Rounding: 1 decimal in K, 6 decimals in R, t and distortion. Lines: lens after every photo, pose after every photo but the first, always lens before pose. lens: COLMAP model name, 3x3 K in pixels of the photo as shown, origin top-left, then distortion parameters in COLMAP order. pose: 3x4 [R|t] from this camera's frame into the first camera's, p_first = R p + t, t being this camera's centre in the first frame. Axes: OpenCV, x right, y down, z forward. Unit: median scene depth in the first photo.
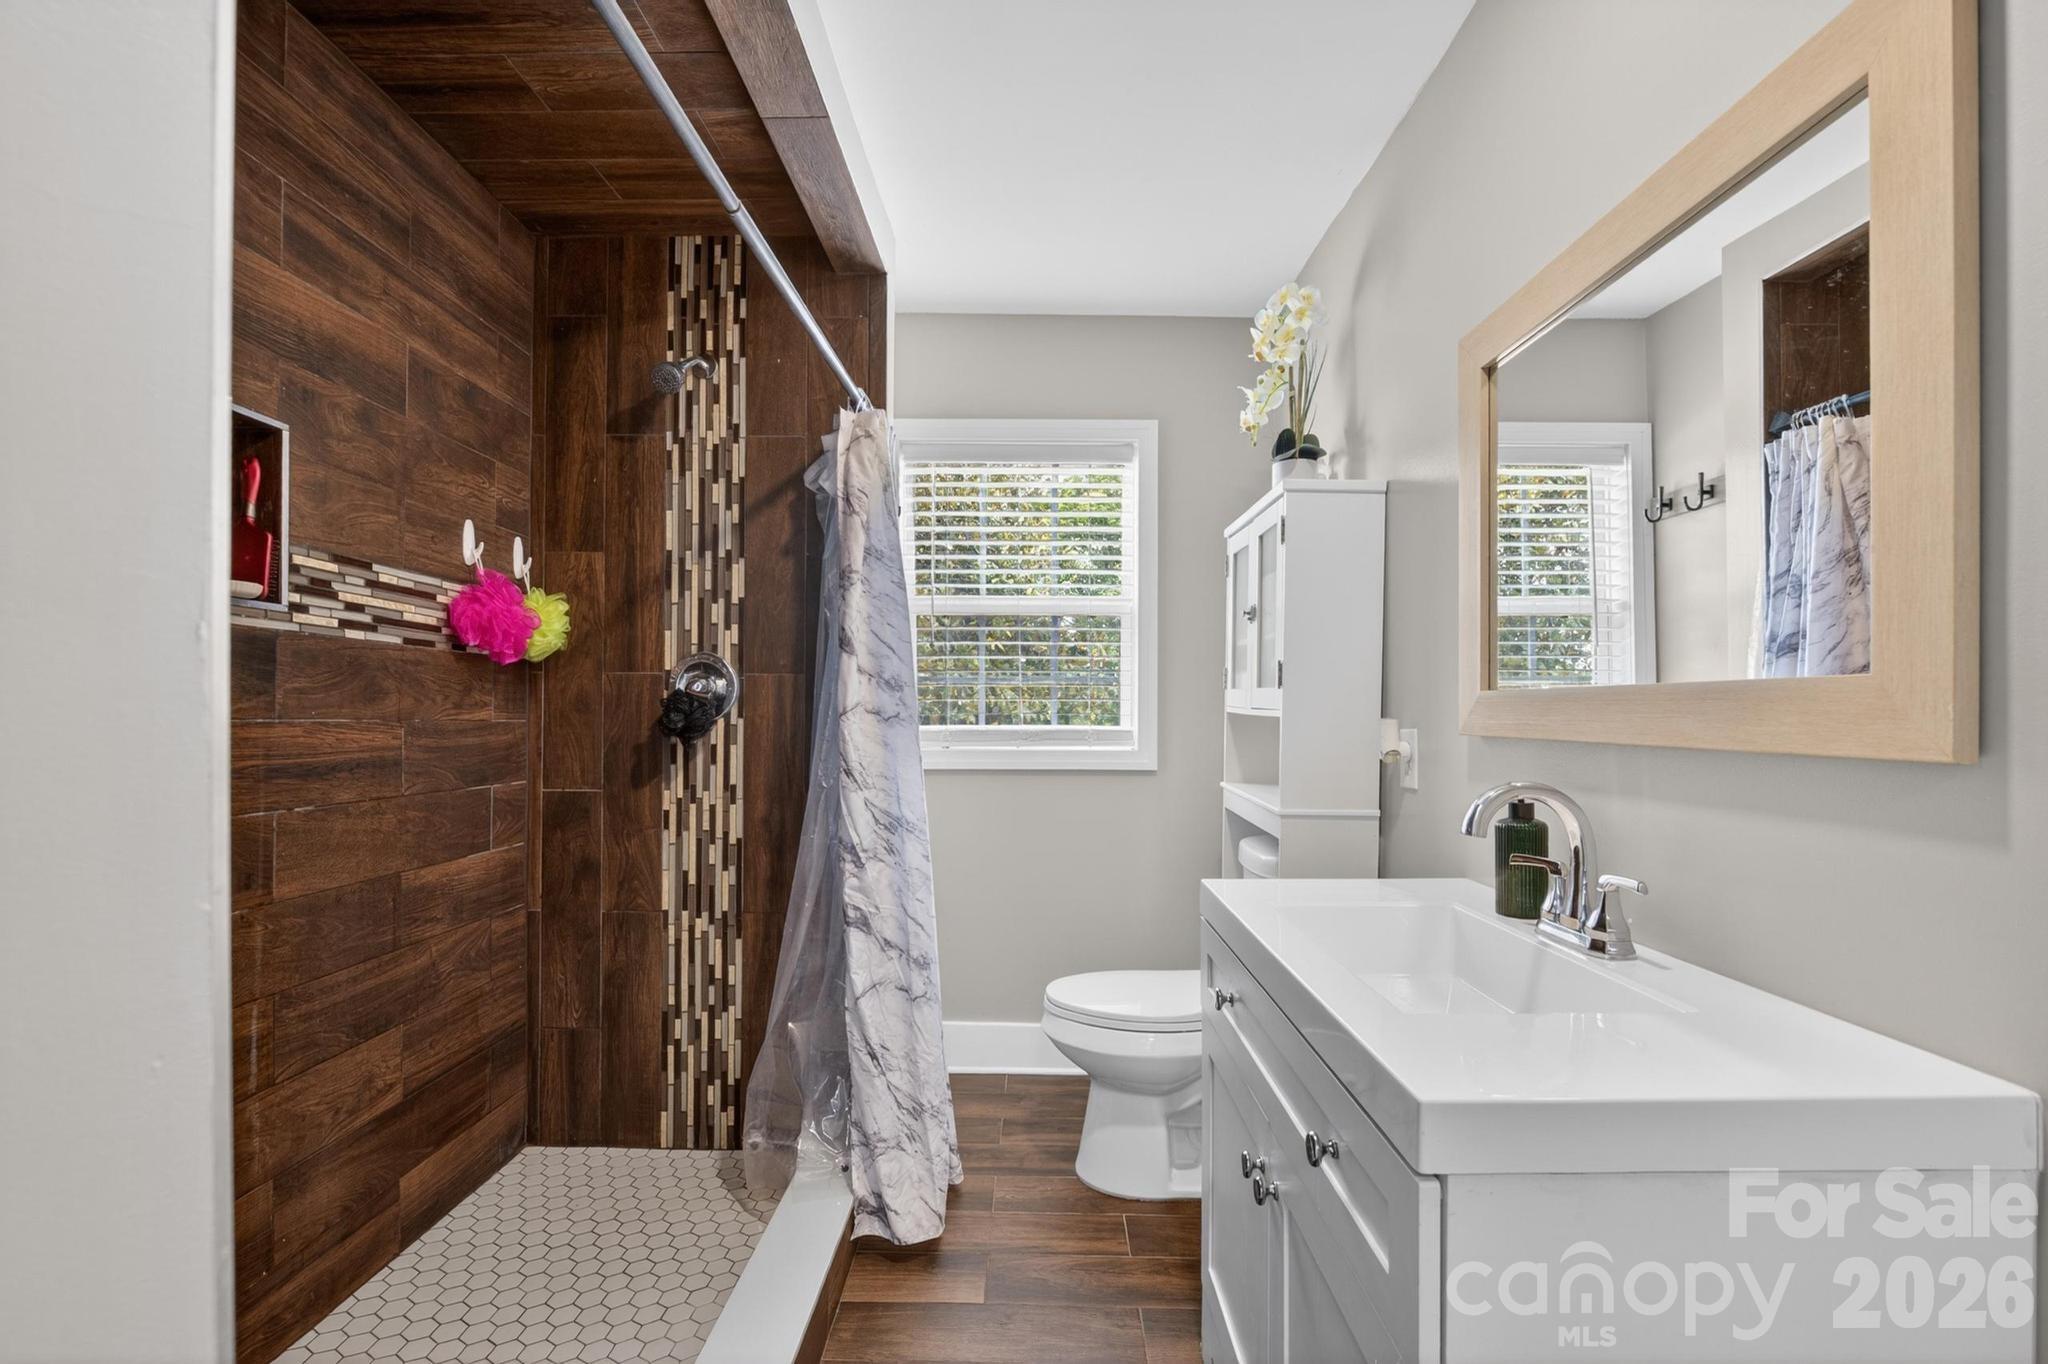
lens RADIAL K [[895.2, 0, 1043.5], [0, 895.2, 717.7], [0, 0, 1]] dist [-0.011321, -0.000006]
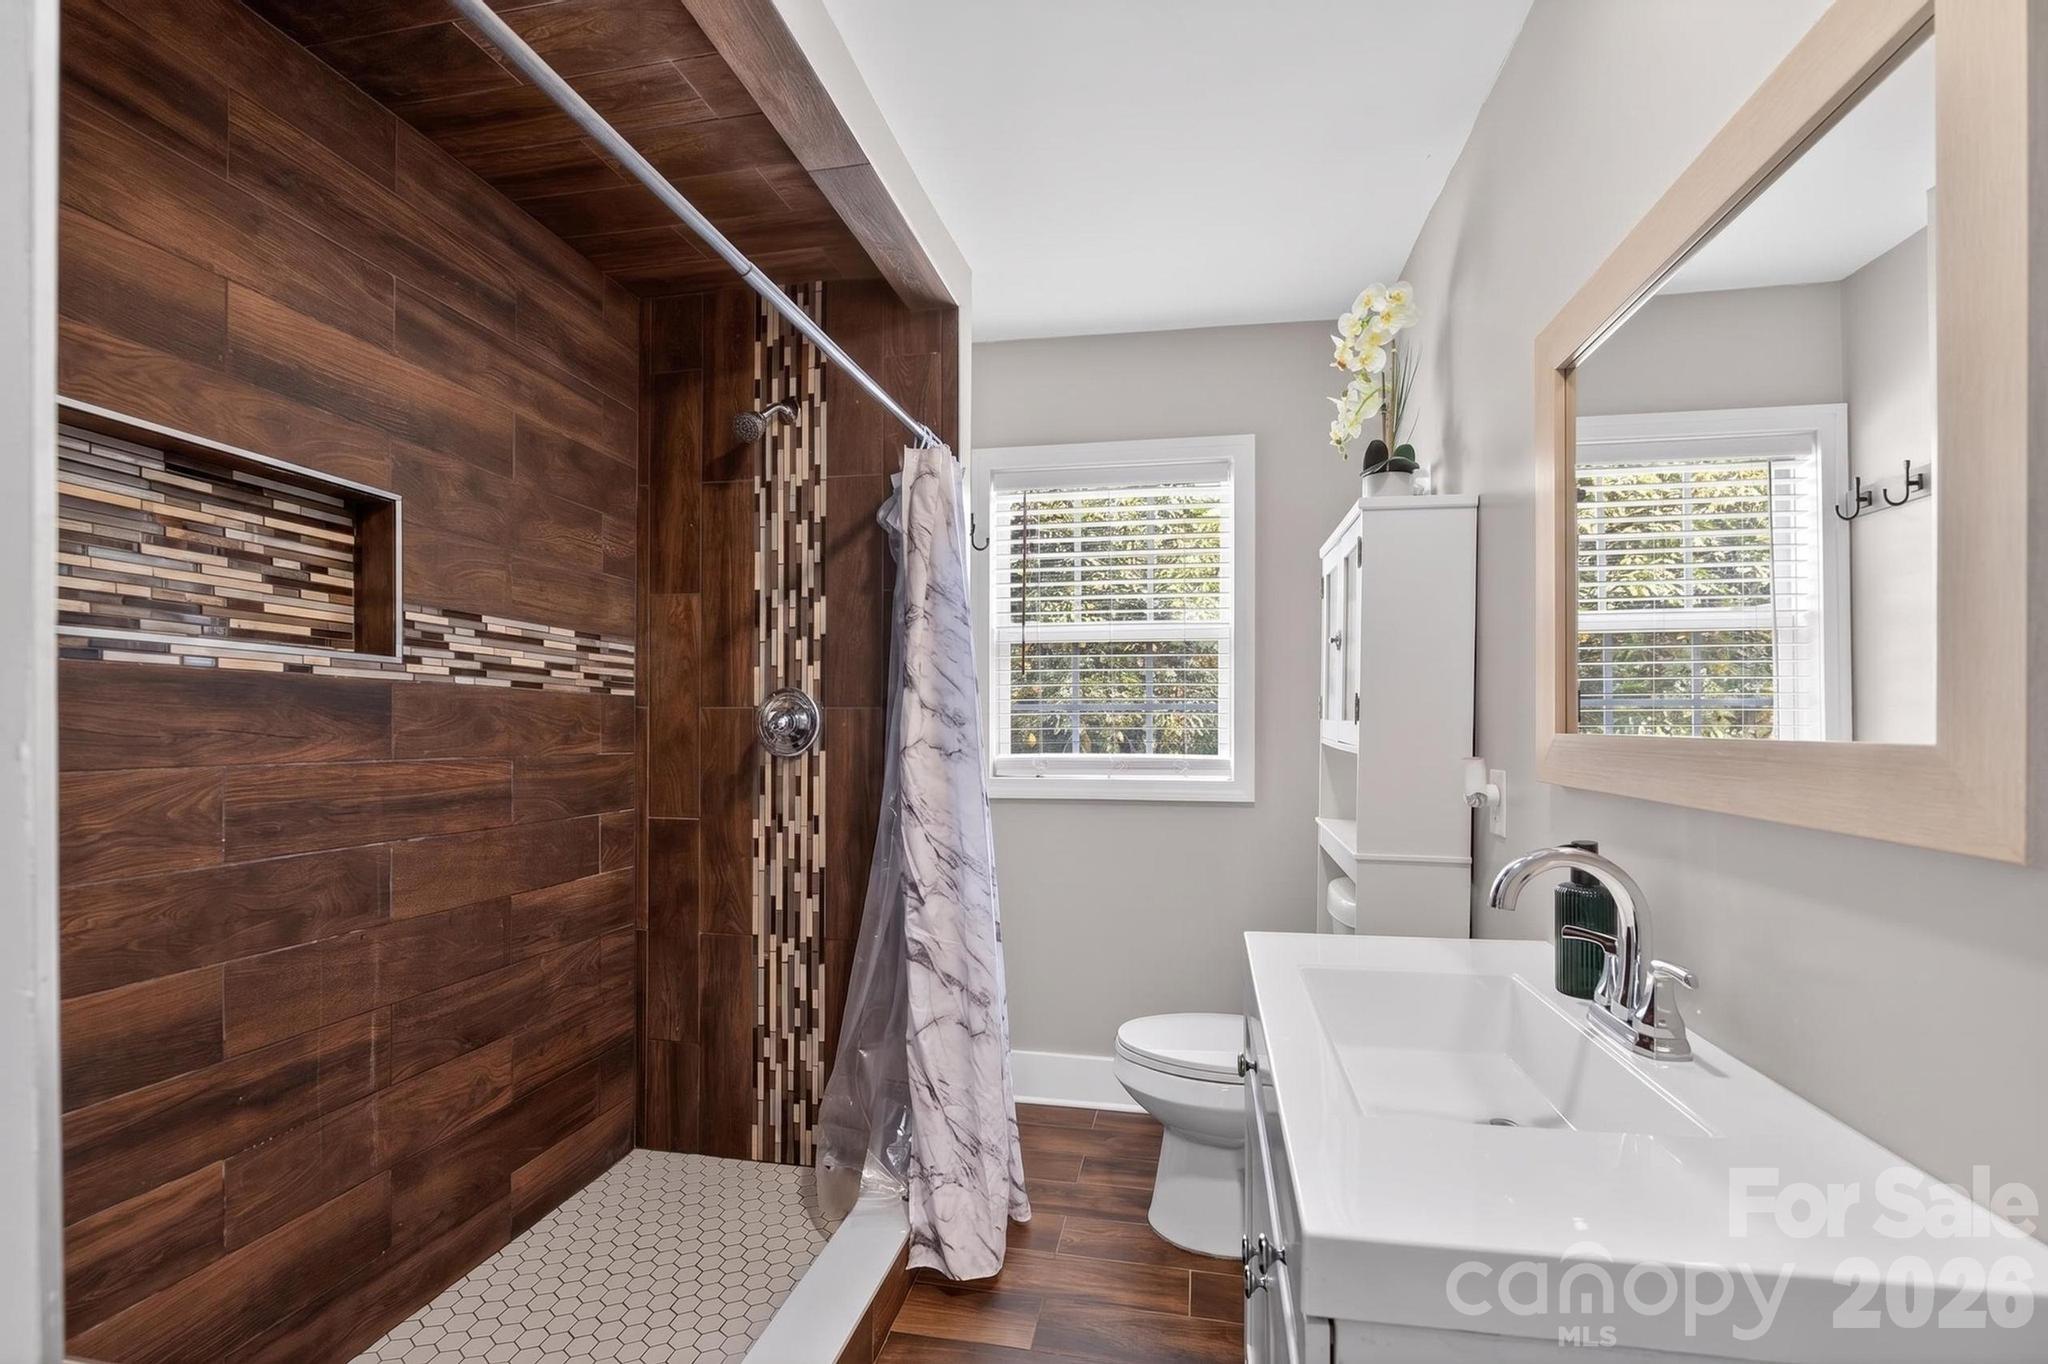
lens RADIAL K [[902.2, 0, 1046.1], [0, 902.2, 736.3], [0, 0, 1]] dist [-0.012433, 0.000262]
pose [[0.984446, -0.000053, -0.175689, 0.104761], [0.001083, 0.999983, 0.005764, -0.023722], [0.175686, -0.005864, 0.984429, 0.022454]]
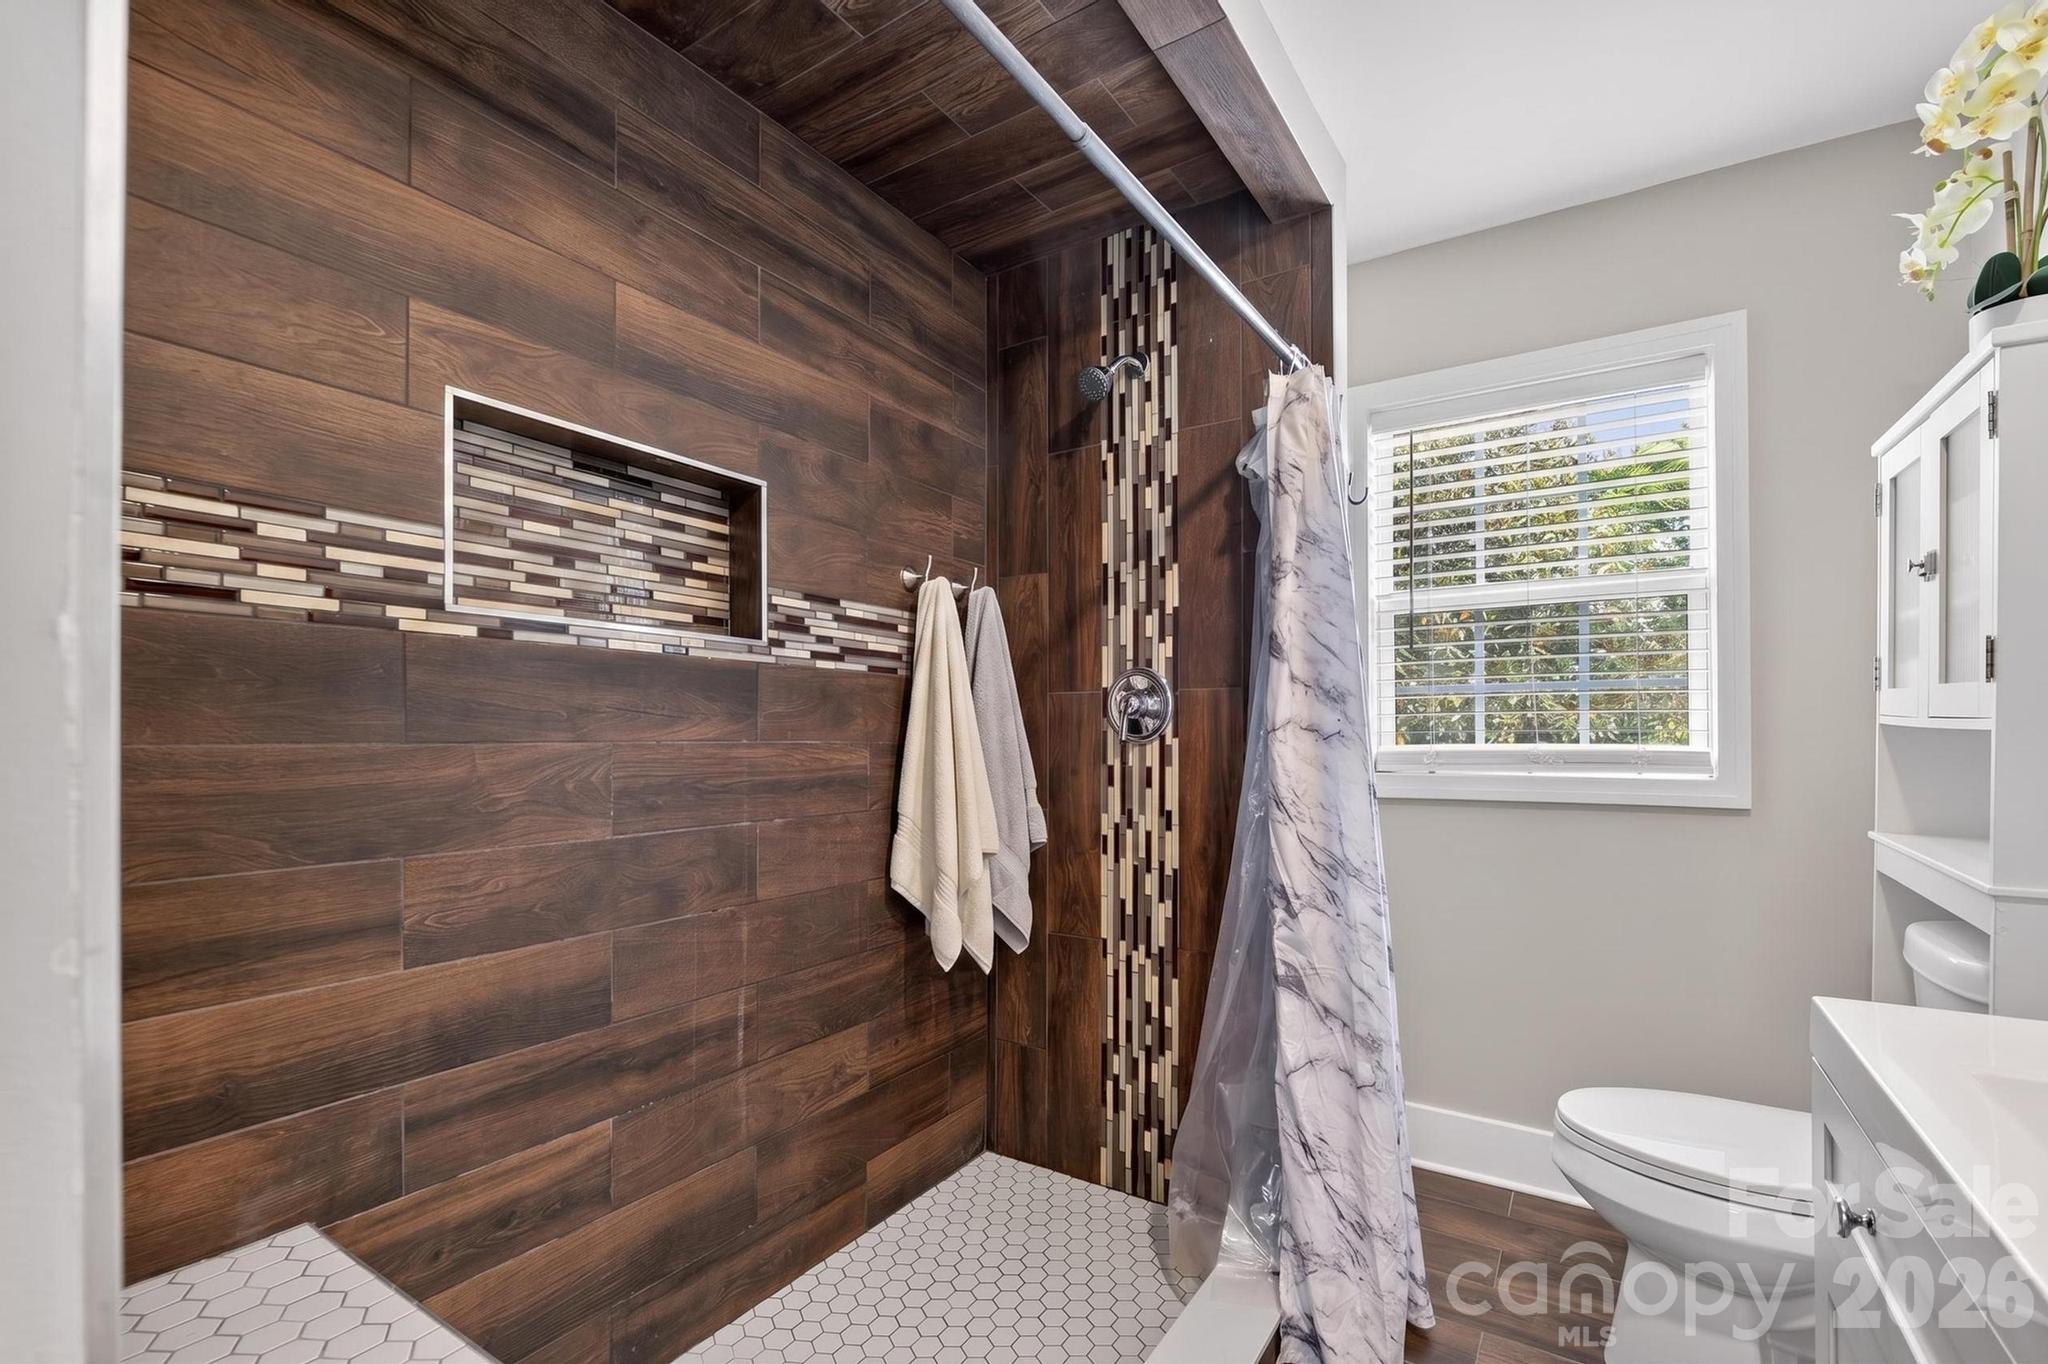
lens RADIAL K [[902.2, 0, 1046.1], [0, 902.2, 736.3], [0, 0, 1]] dist [-0.012433, 0.000262]
pose [[0.845808, -0.007086, -0.533441, 0.045960], [0.005749, 0.999975, -0.004167, 0.001858], [0.533457, 0.000458, 0.845827, 0.155634]]
